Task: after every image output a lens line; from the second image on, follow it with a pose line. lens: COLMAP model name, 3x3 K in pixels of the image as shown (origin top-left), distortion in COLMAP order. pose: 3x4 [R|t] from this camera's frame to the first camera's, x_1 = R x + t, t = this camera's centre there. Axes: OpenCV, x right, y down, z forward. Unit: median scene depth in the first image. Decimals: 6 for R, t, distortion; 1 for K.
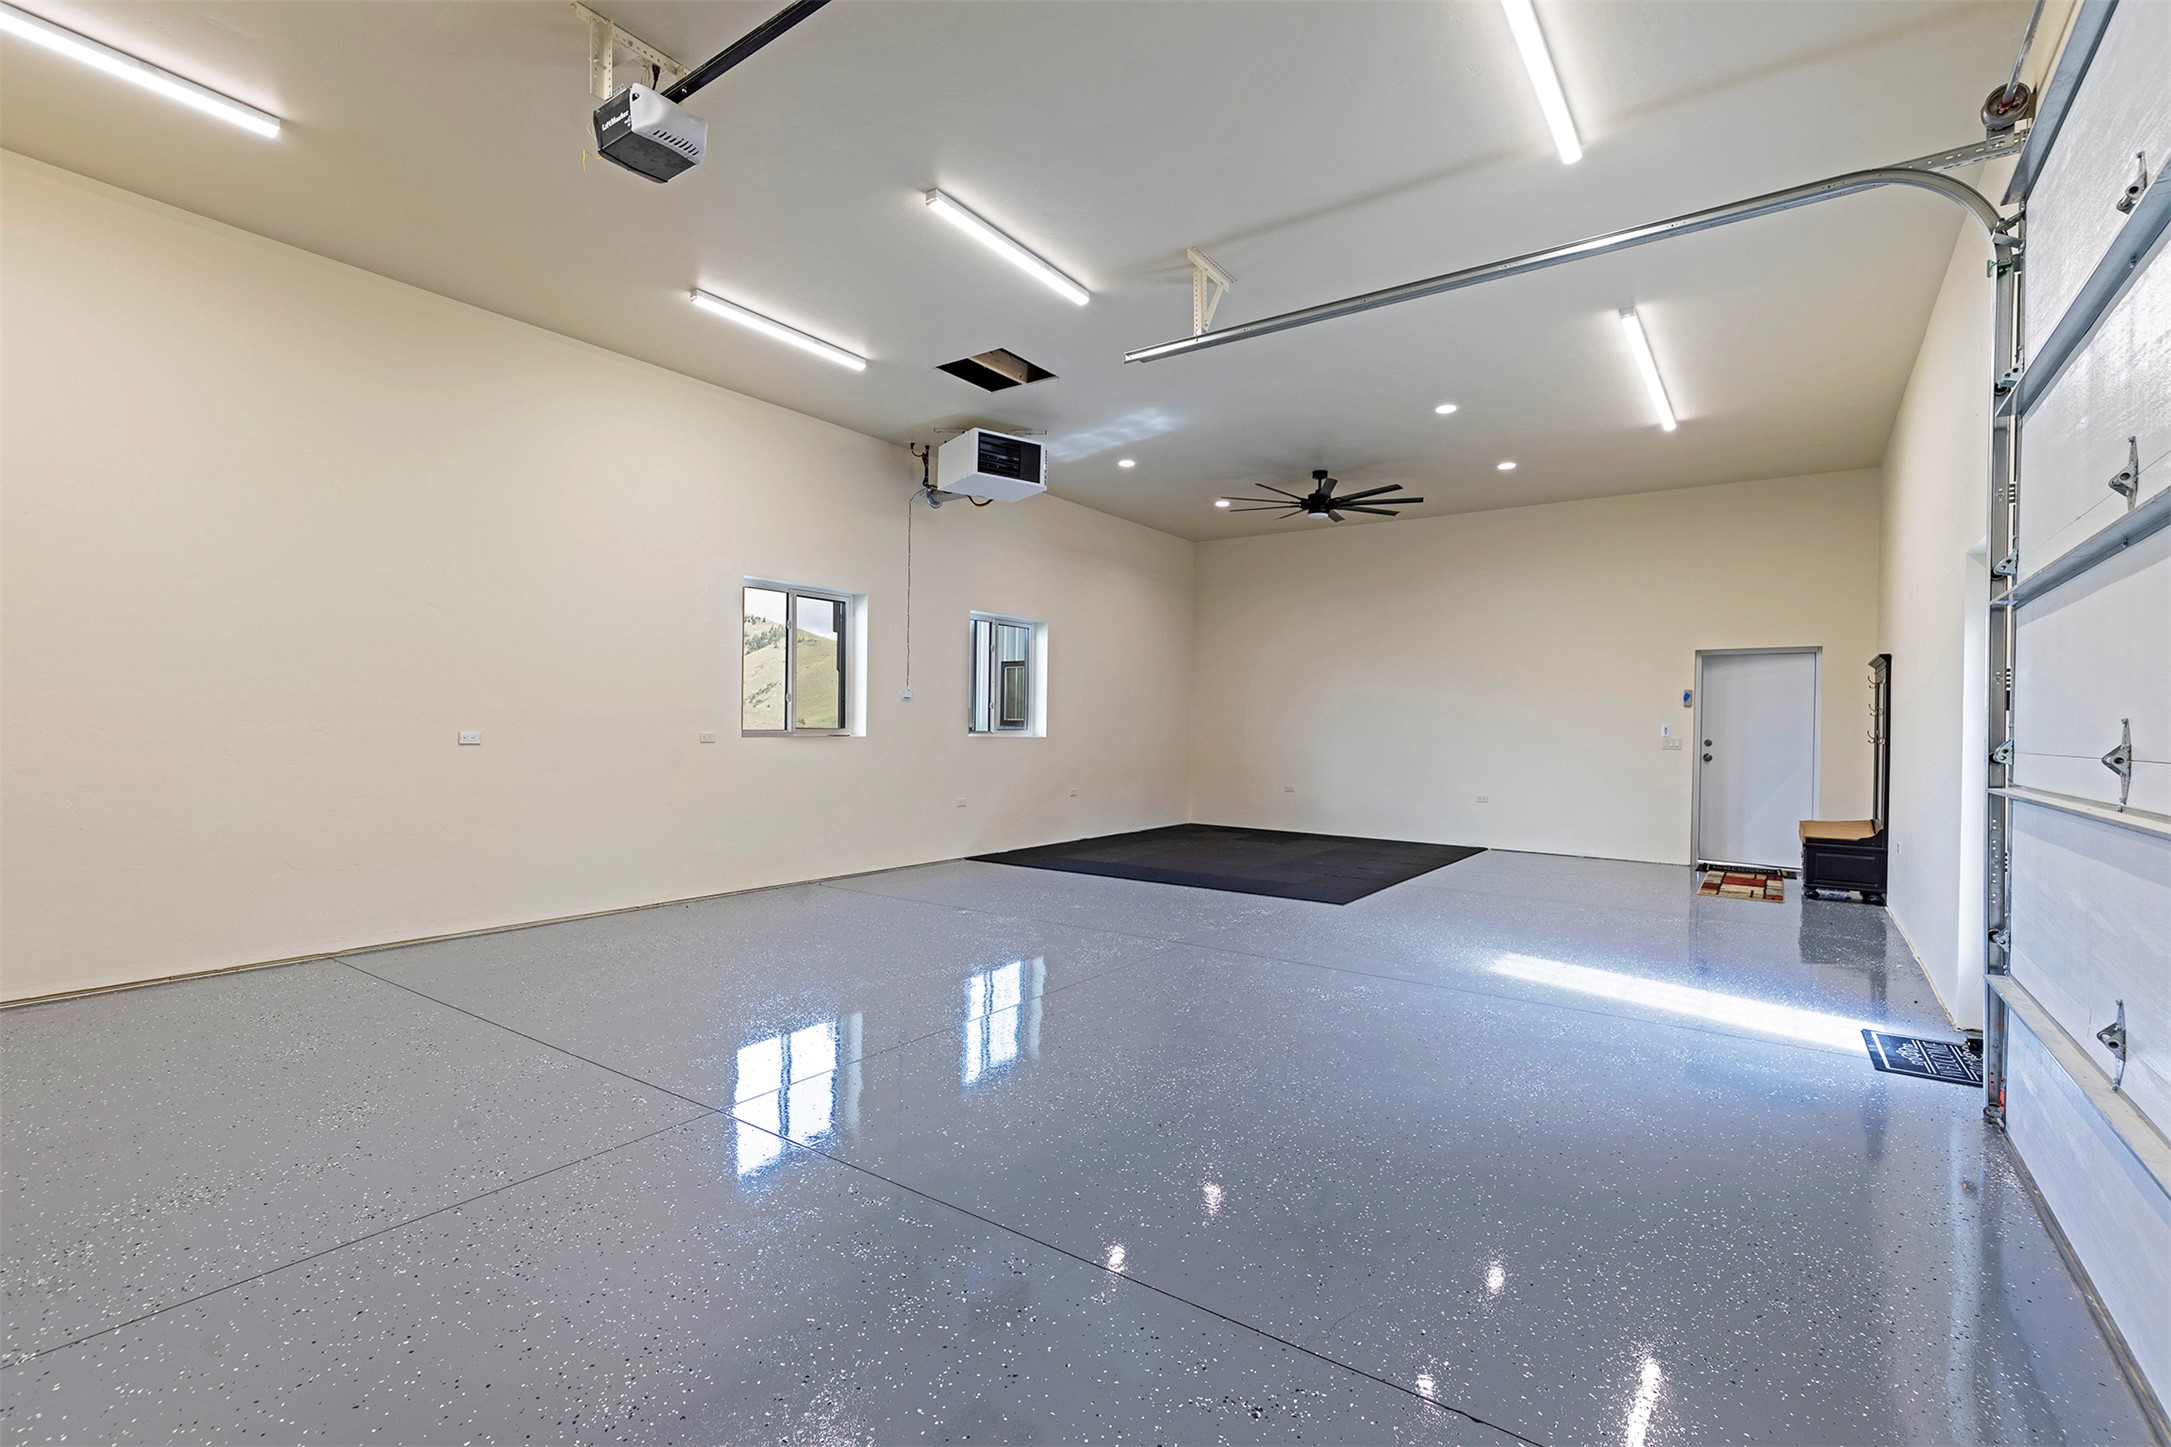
lens RADIAL K [[988.9, 0, 1073.4], [0, 988.9, 744.7], [0, 0, 1]] dist [0.003712, 0.000014]
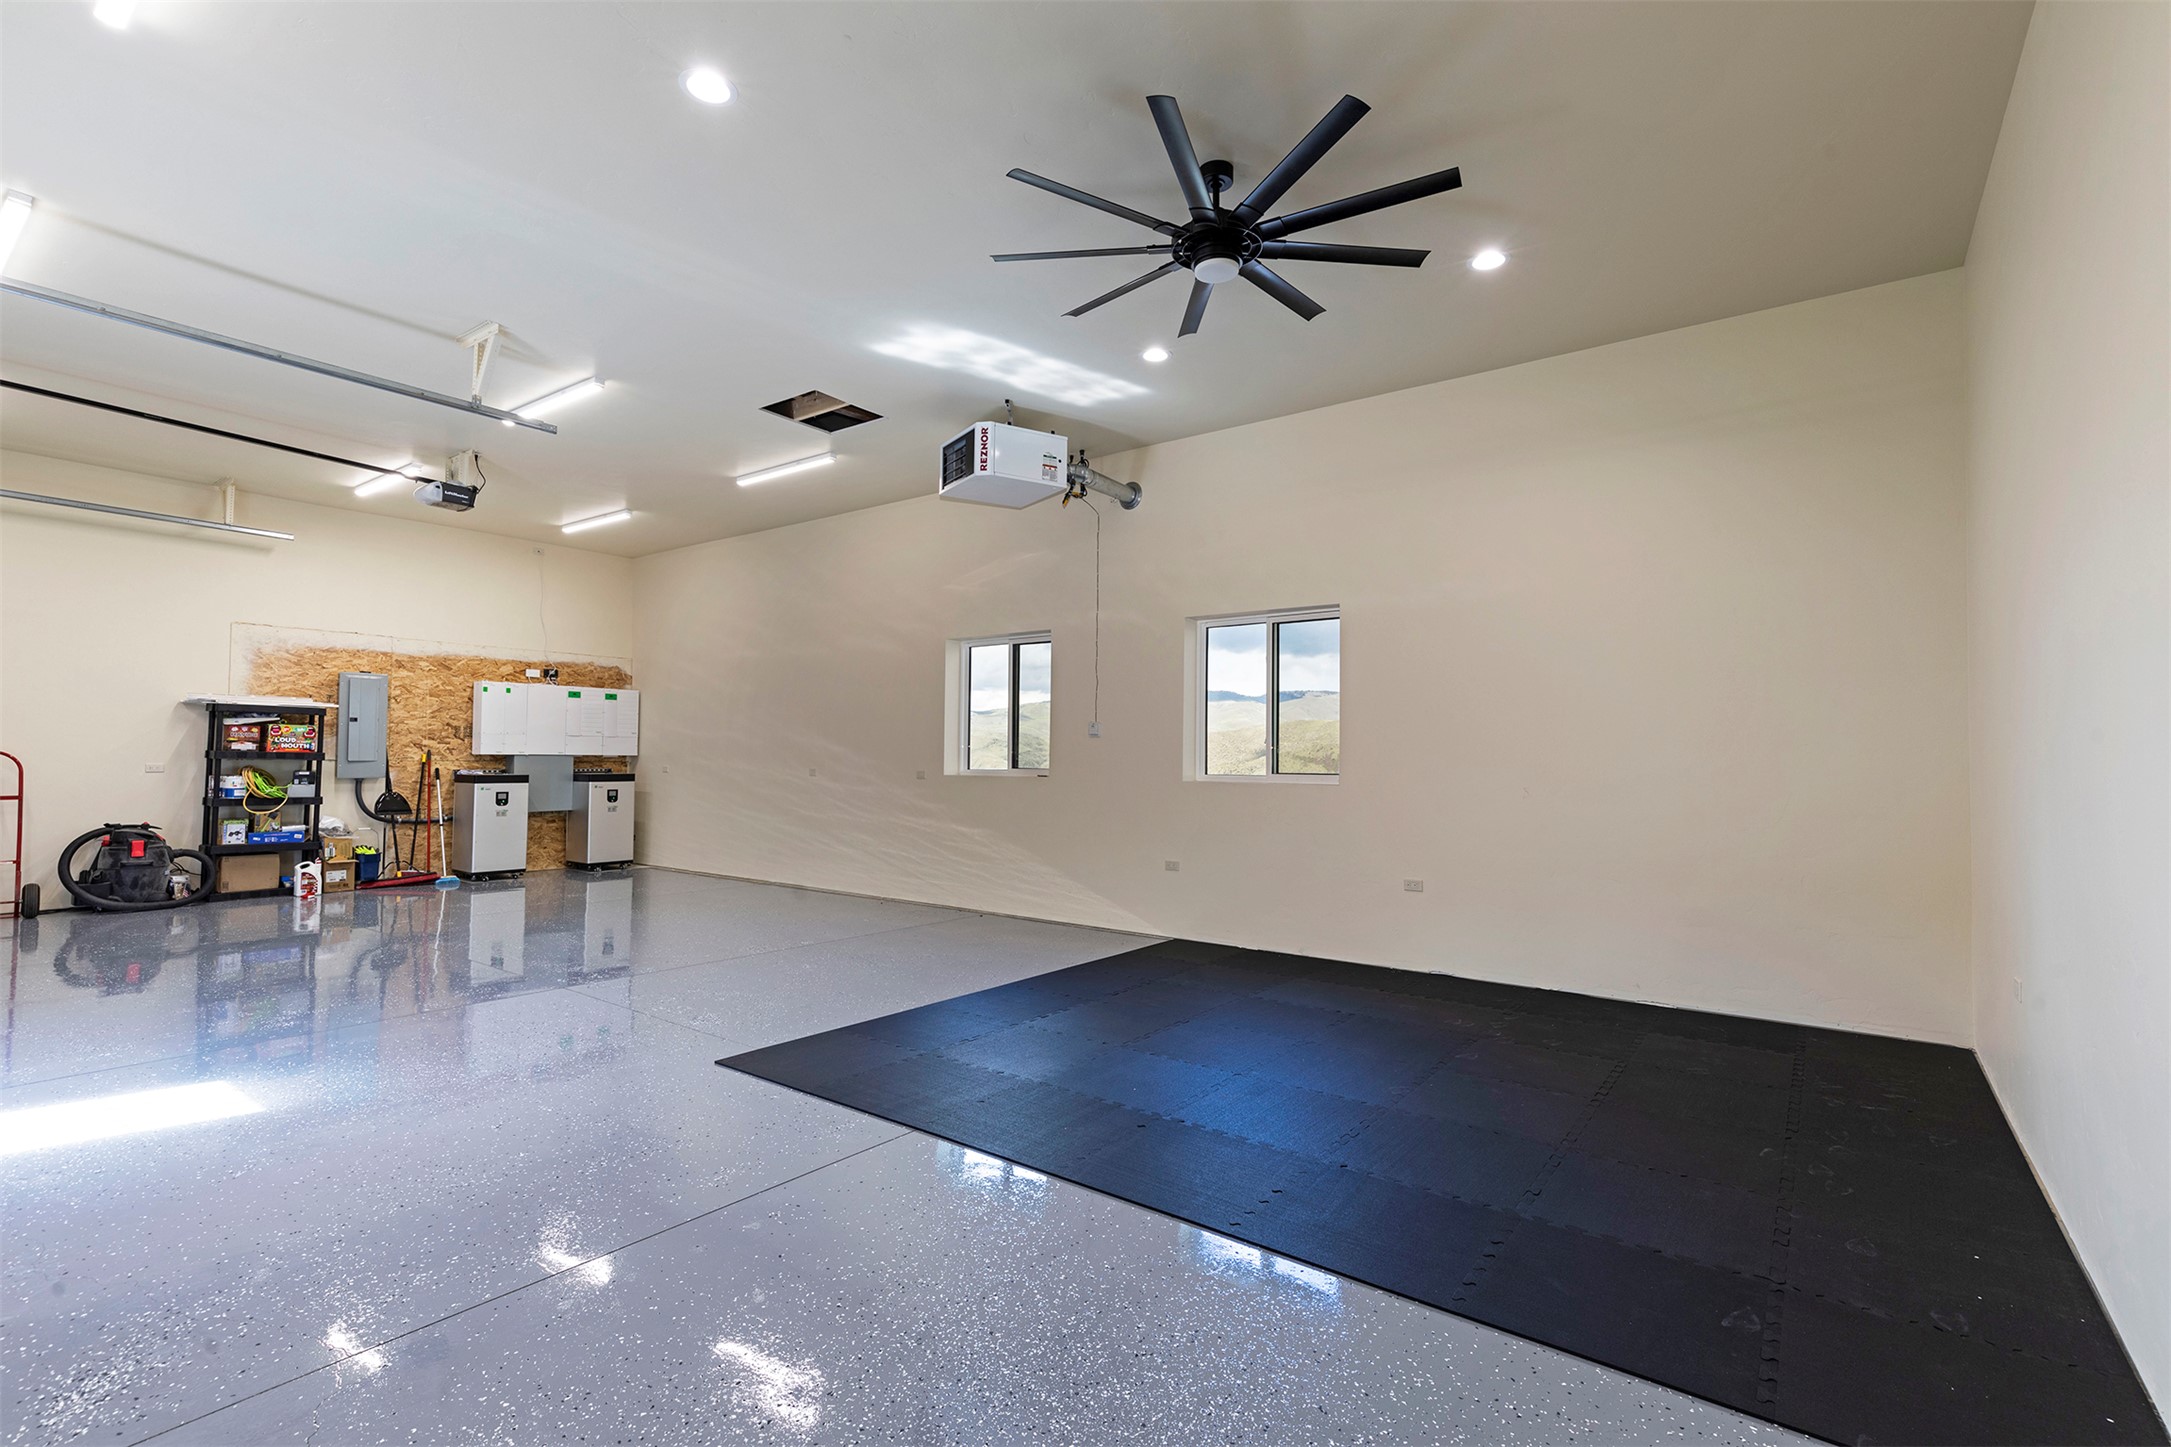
lens RADIAL K [[988.9, 0, 1073.4], [0, 988.9, 744.7], [0, 0, 1]] dist [0.003712, 0.000014]
pose [[-0.022882, -0.032513, -0.999209, 0.774634], [-0.025979, 0.999153, -0.031916, -0.013058], [0.999401, 0.025228, -0.023707, 1.096757]]
